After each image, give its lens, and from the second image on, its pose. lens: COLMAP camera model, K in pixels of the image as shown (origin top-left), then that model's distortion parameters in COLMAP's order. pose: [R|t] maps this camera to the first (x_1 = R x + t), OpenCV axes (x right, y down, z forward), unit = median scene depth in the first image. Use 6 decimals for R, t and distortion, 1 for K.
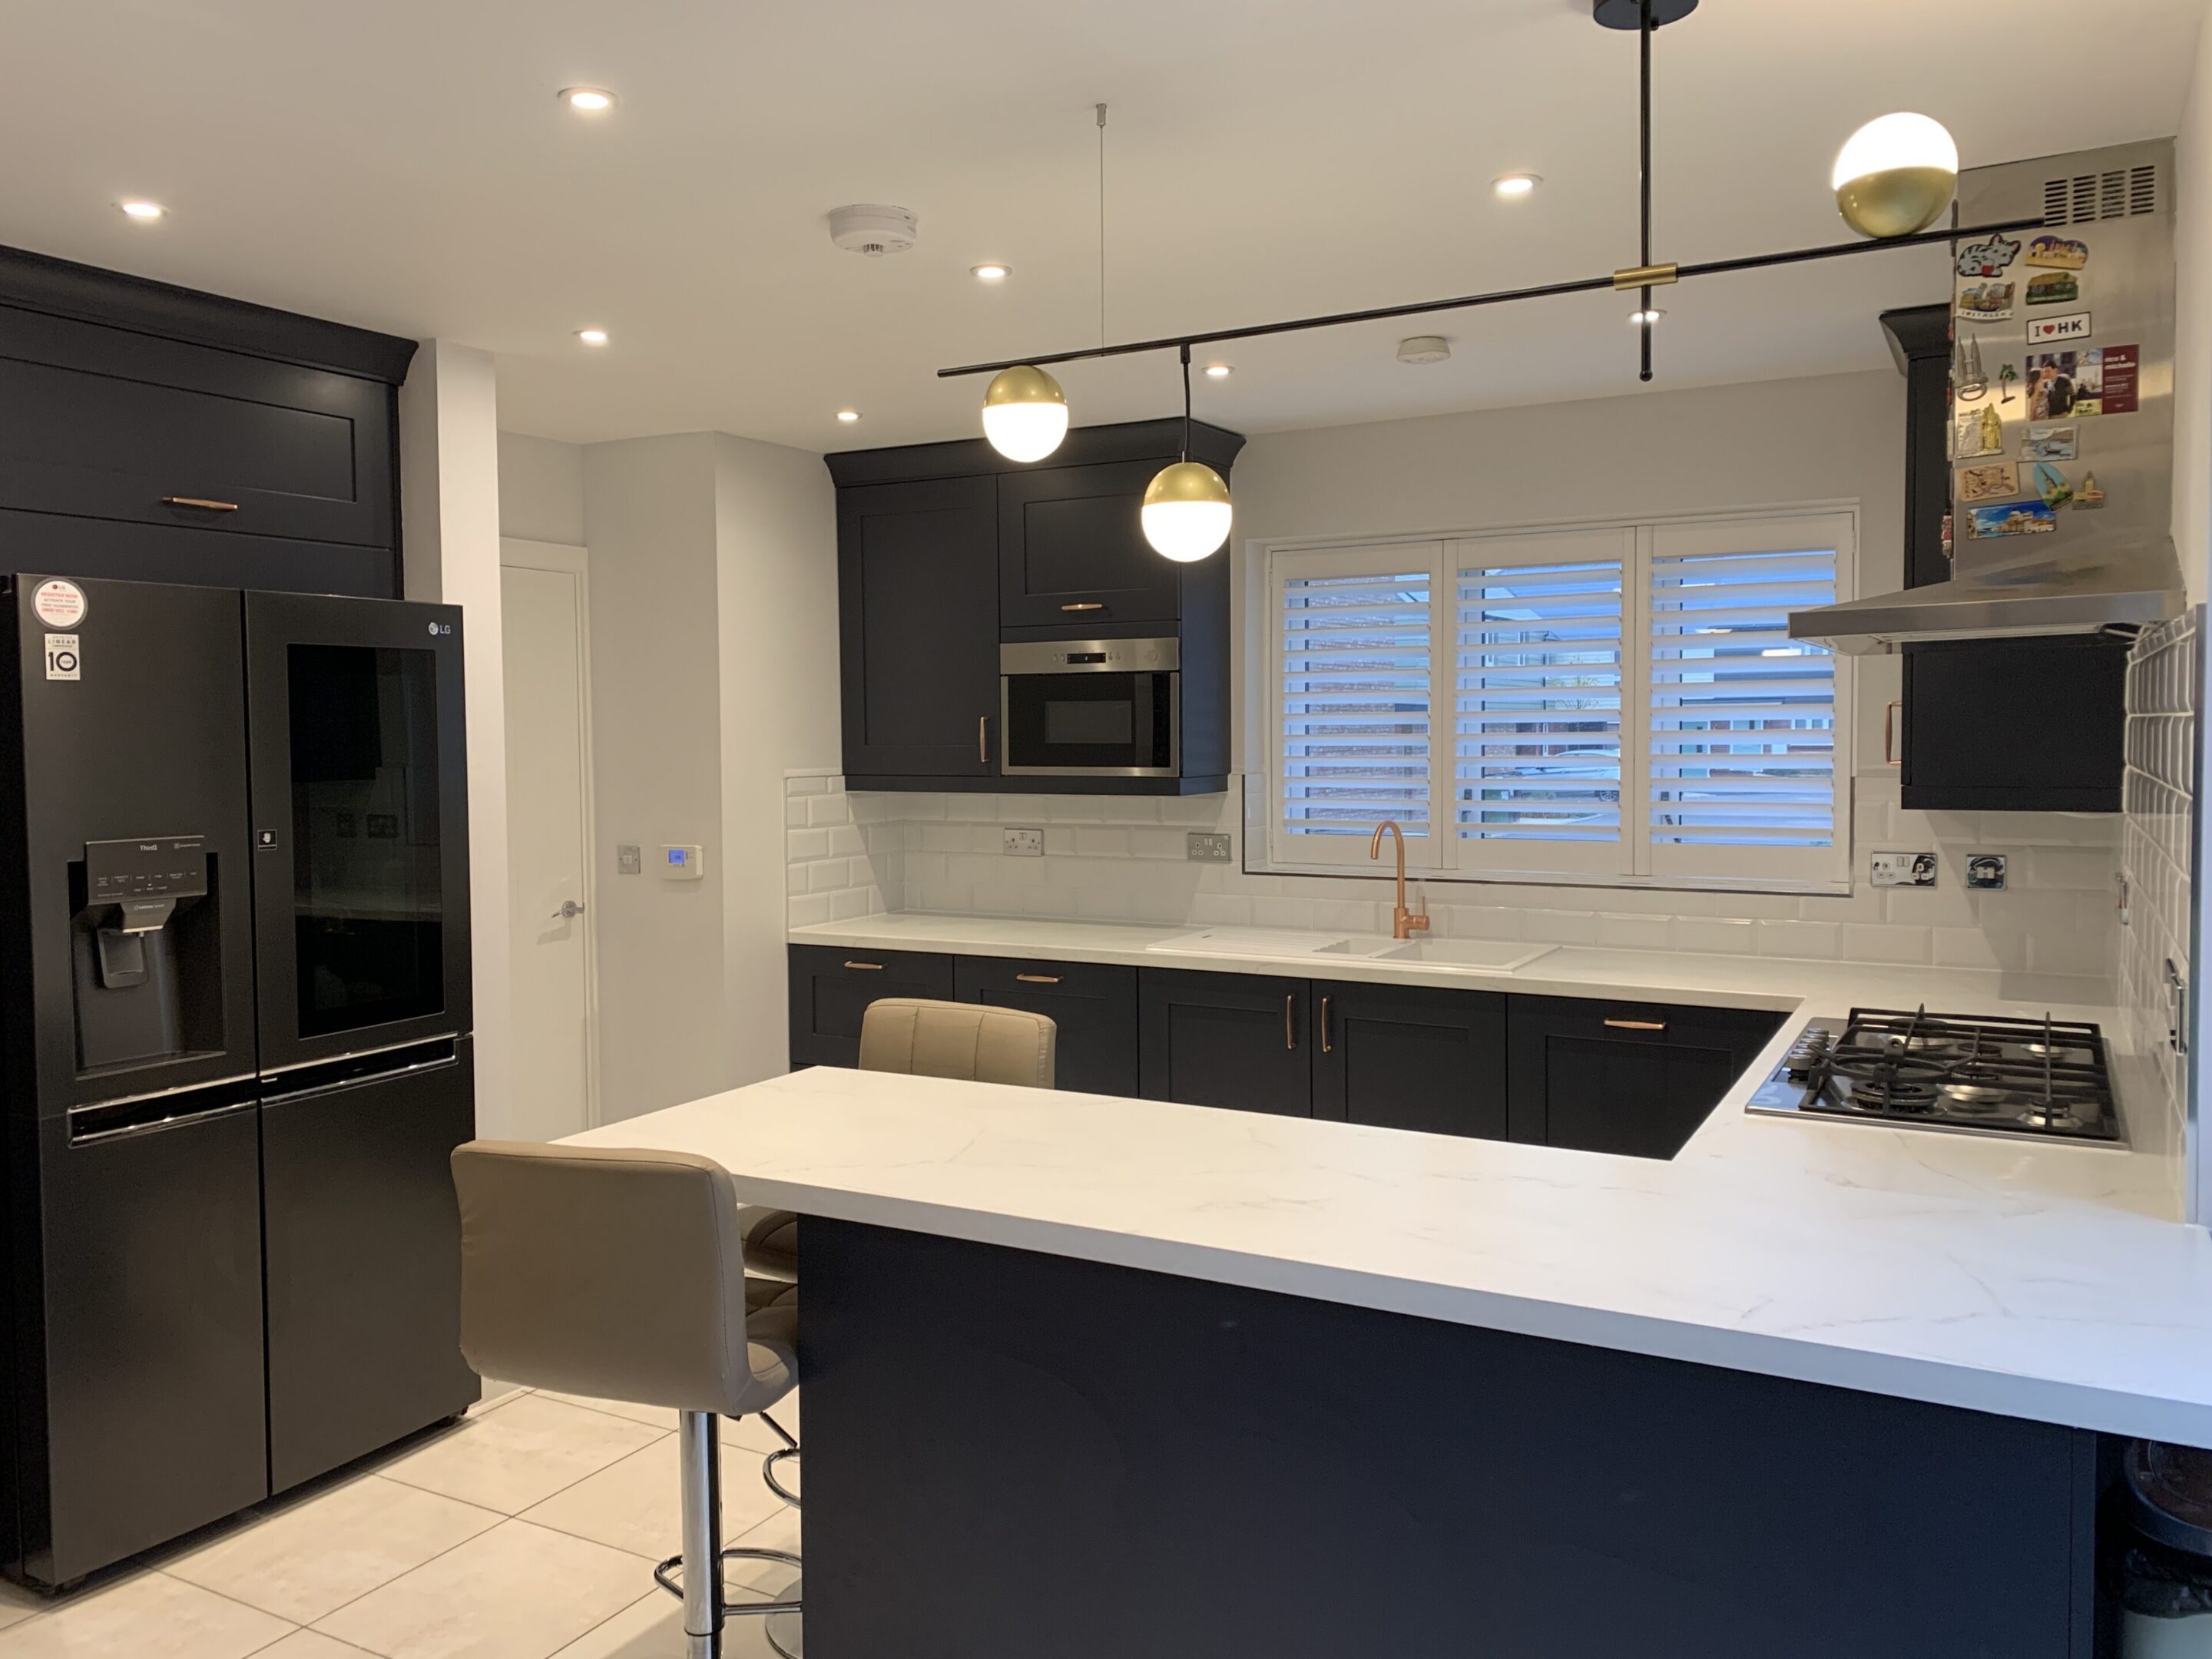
lens RADIAL K [[1688.1, 0, 1104.7], [0, 1688.1, 806.3], [0, 0, 1]] dist [0.045710, -0.045669]
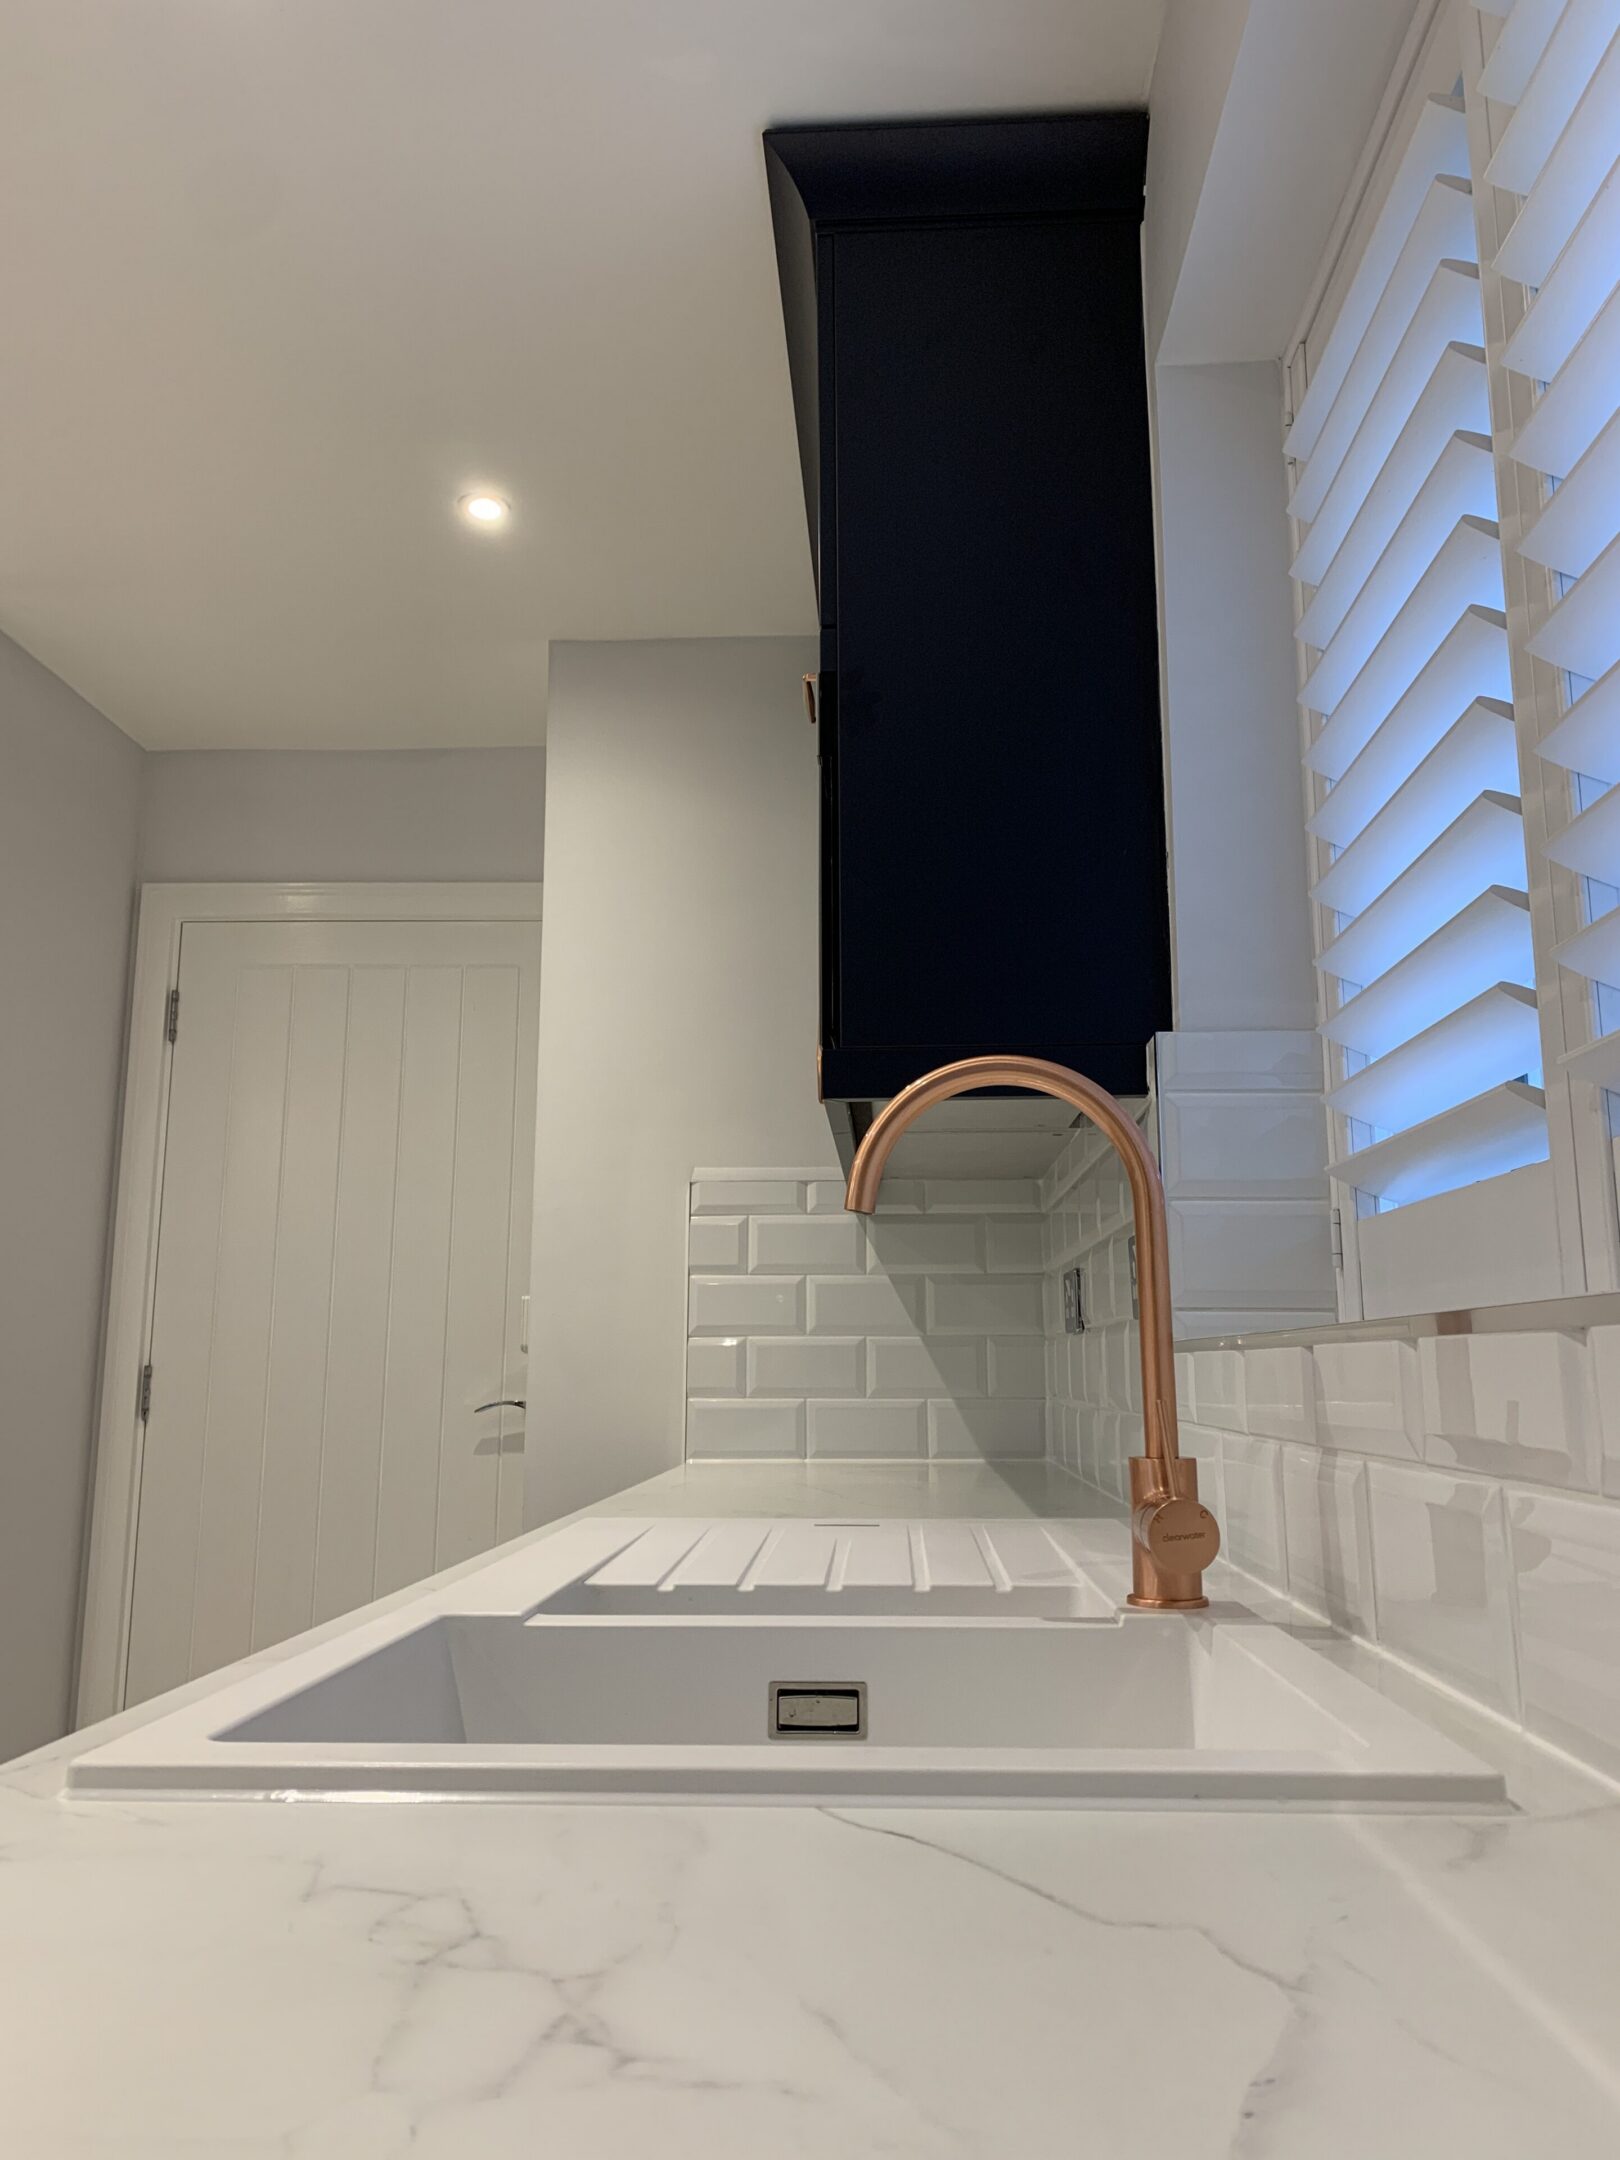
lens RADIAL K [[1648.4, 0, 818.9], [0, 1648.4, 1062.7], [0, 0, 1]] dist [0.045710, -0.045669]
pose [[0.454791, -0.156607, -0.876721, 0.502800], [-0.044391, 0.979208, -0.197942, 0.081061], [0.889491, 0.128941, 0.438383, 1.237135]]
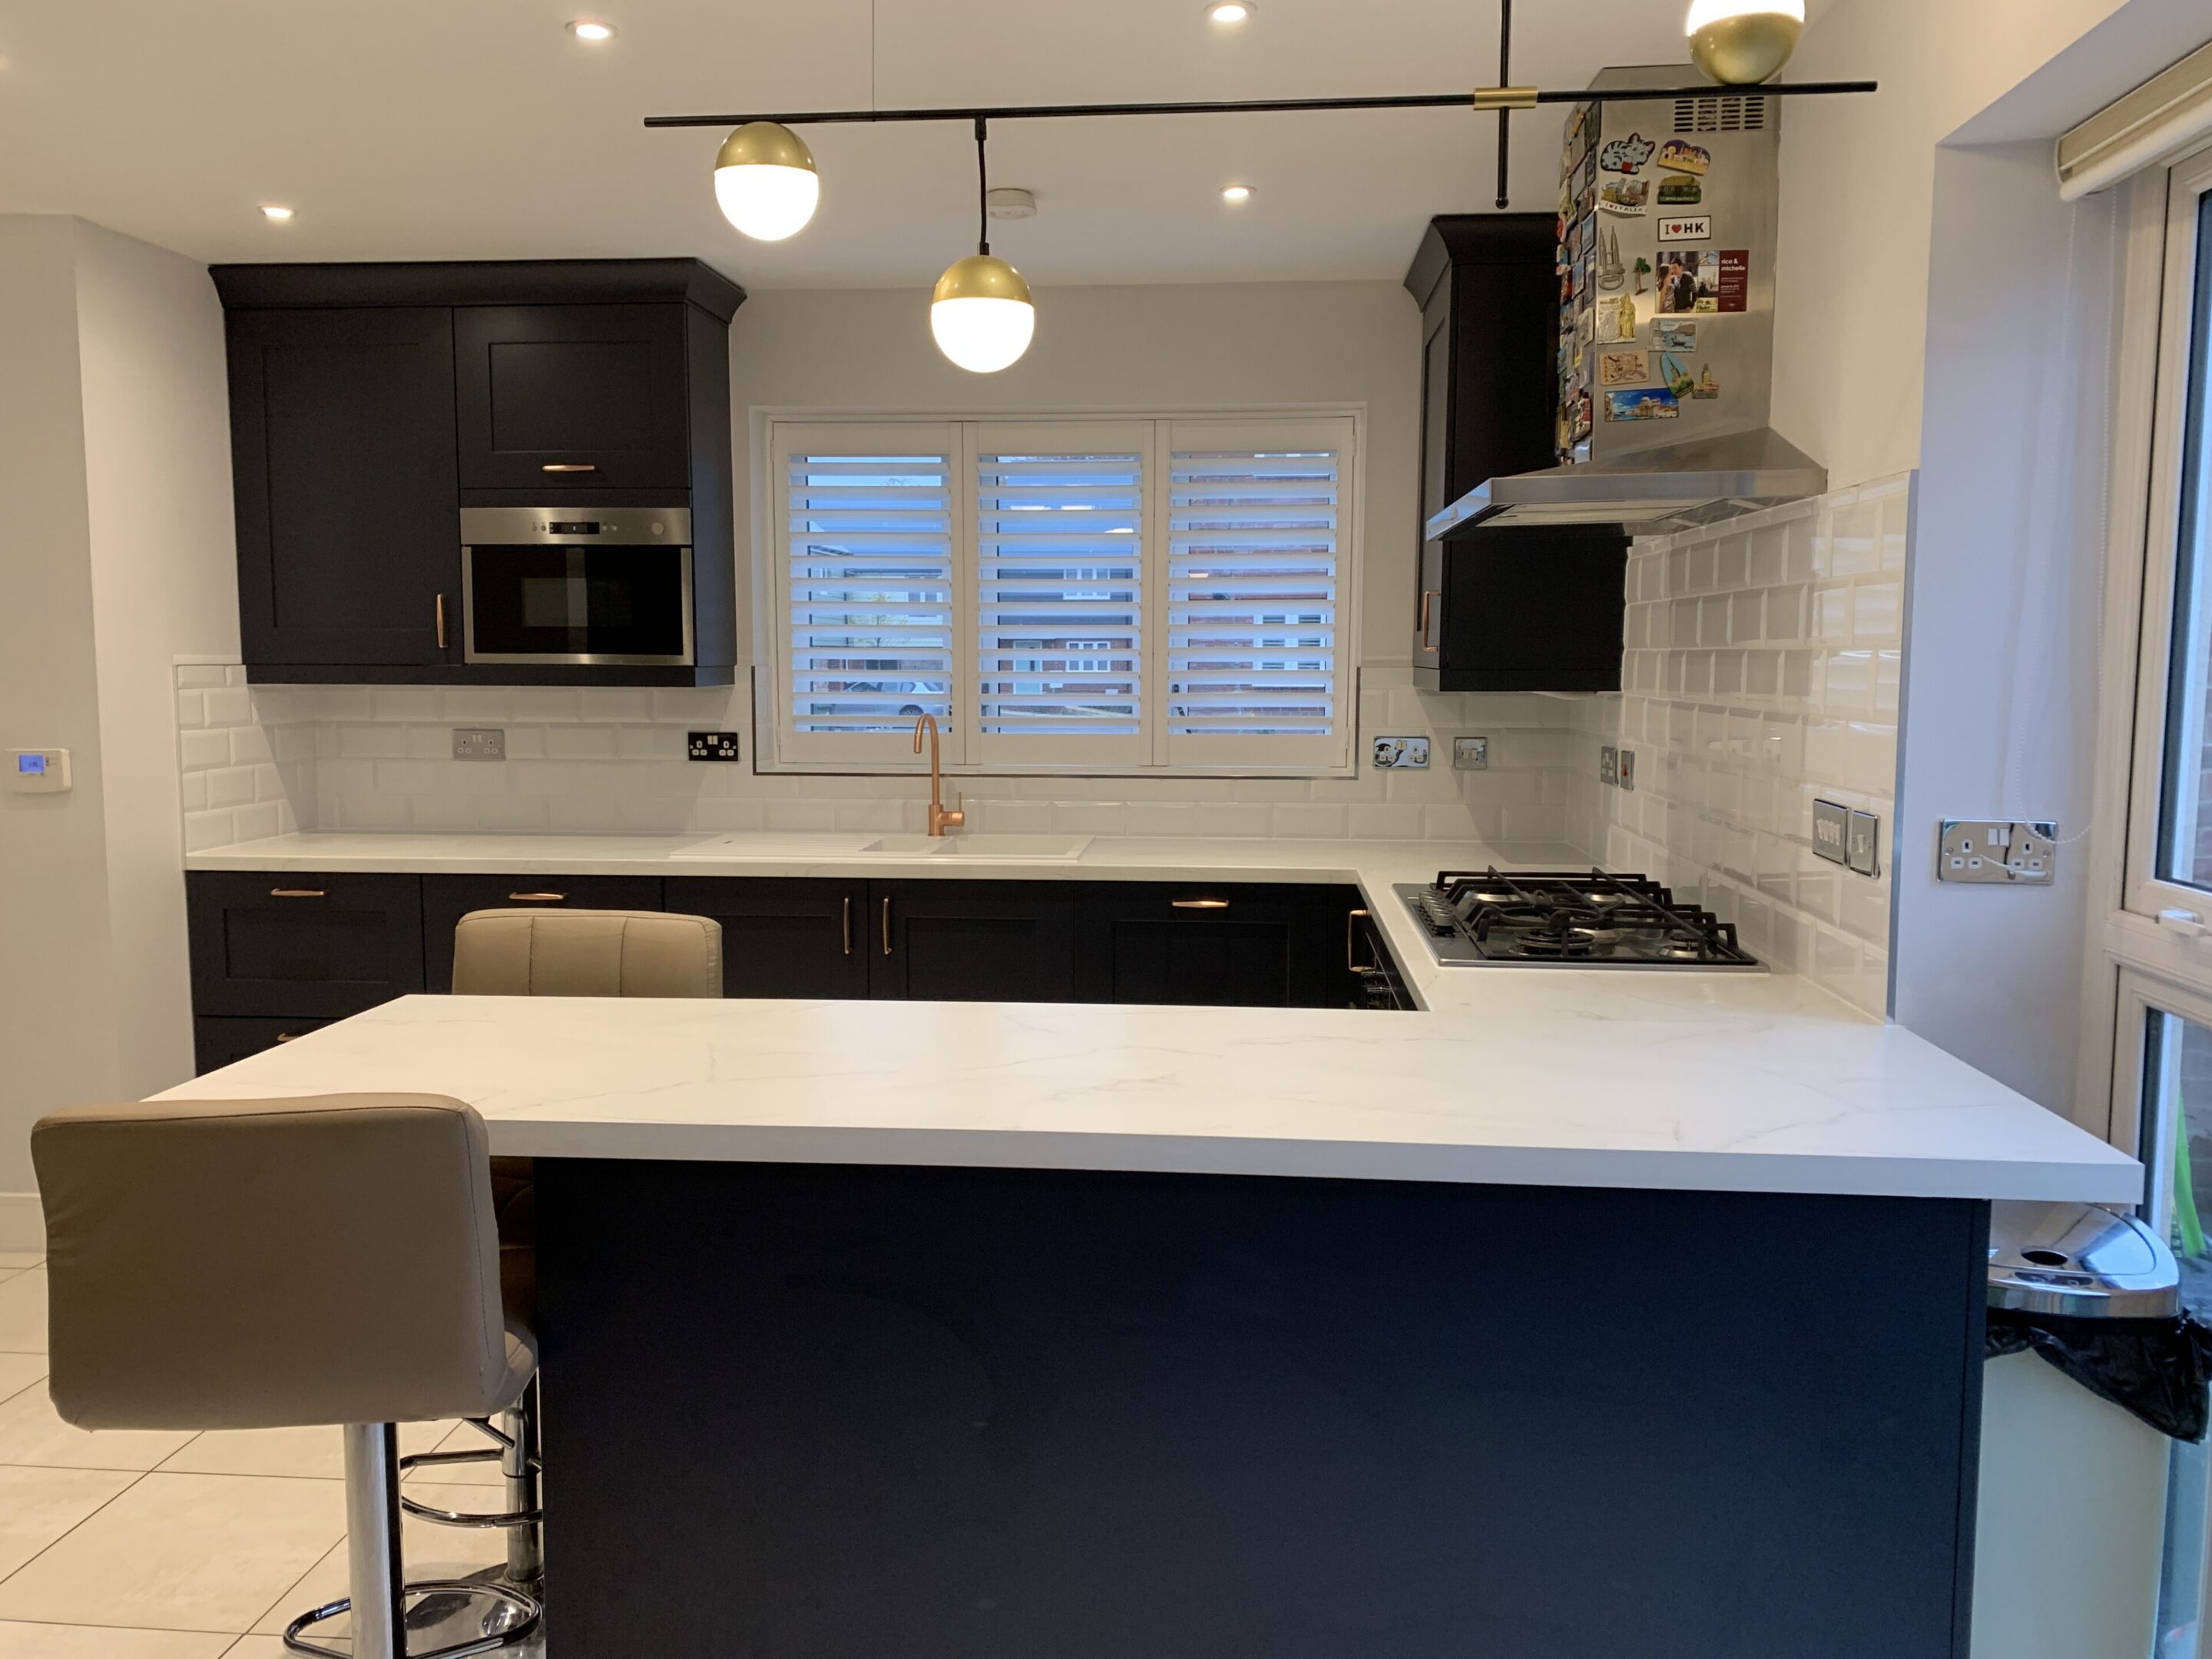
lens RADIAL K [[1688.1, 0, 1108.7], [0, 1688.1, 812.4], [0, 0, 1]] dist [0.045710, -0.045669]
pose [[0.912926, -0.027169, 0.407219, -0.182026], [0.008782, 0.998858, 0.046954, 0.029711], [-0.408030, -0.039290, 0.912123, 0.118244]]
